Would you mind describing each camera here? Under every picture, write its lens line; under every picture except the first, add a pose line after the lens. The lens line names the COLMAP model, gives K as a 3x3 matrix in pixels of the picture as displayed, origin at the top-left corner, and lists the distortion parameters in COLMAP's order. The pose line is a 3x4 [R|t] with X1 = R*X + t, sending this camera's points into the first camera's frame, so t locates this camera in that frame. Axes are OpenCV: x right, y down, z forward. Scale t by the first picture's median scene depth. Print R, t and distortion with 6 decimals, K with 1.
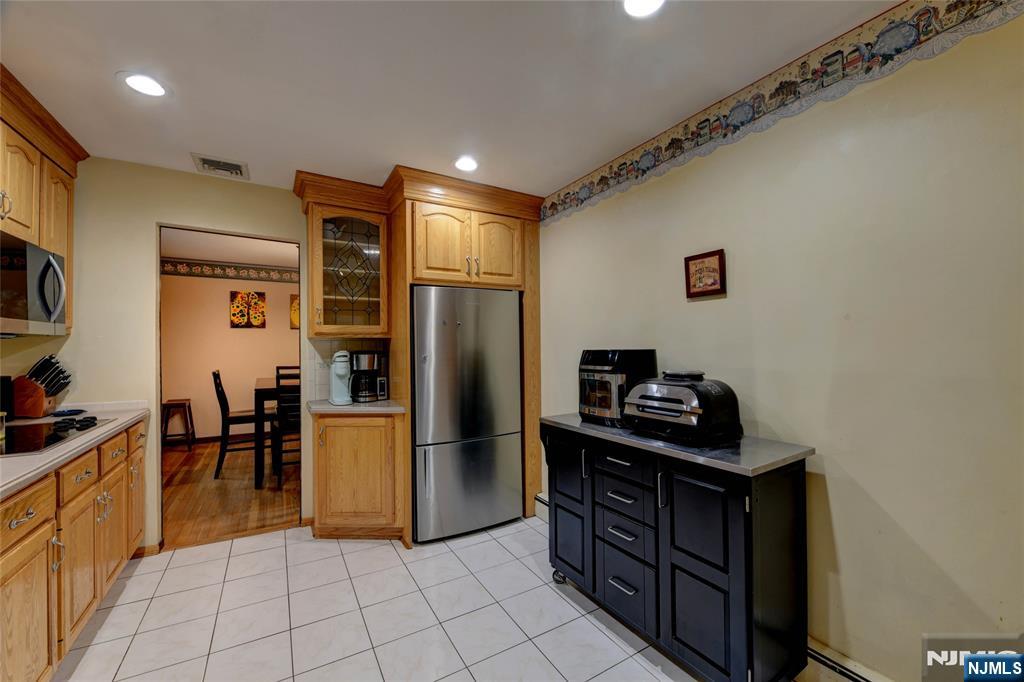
lens RADIAL K [[405.4, 0, 512.0], [0, 405.4, 341.0], [0, 0, 1]] dist [-0.012817, -0.000077]
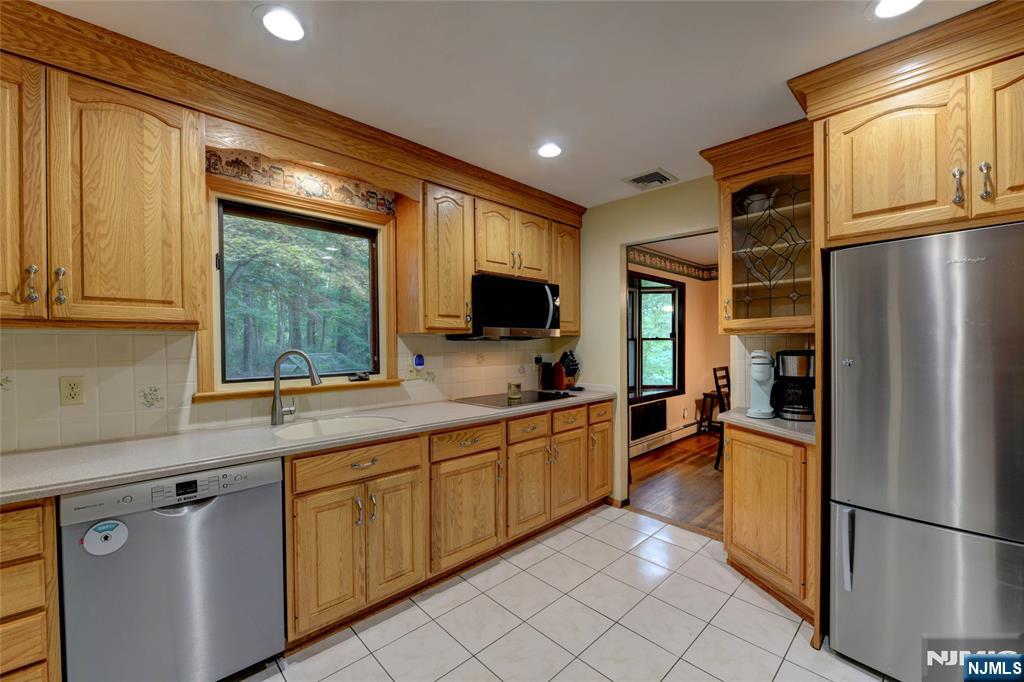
lens RADIAL K [[409.2, 0, 512.1], [0, 409.2, 349.8], [0, 0, 1]] dist [-0.017616, -0.000257]
pose [[0.226873, 0.017576, -0.973766, 0.263179], [0.013088, 0.999692, 0.021094, -0.000211], [0.973836, -0.017530, 0.226573, 0.357186]]
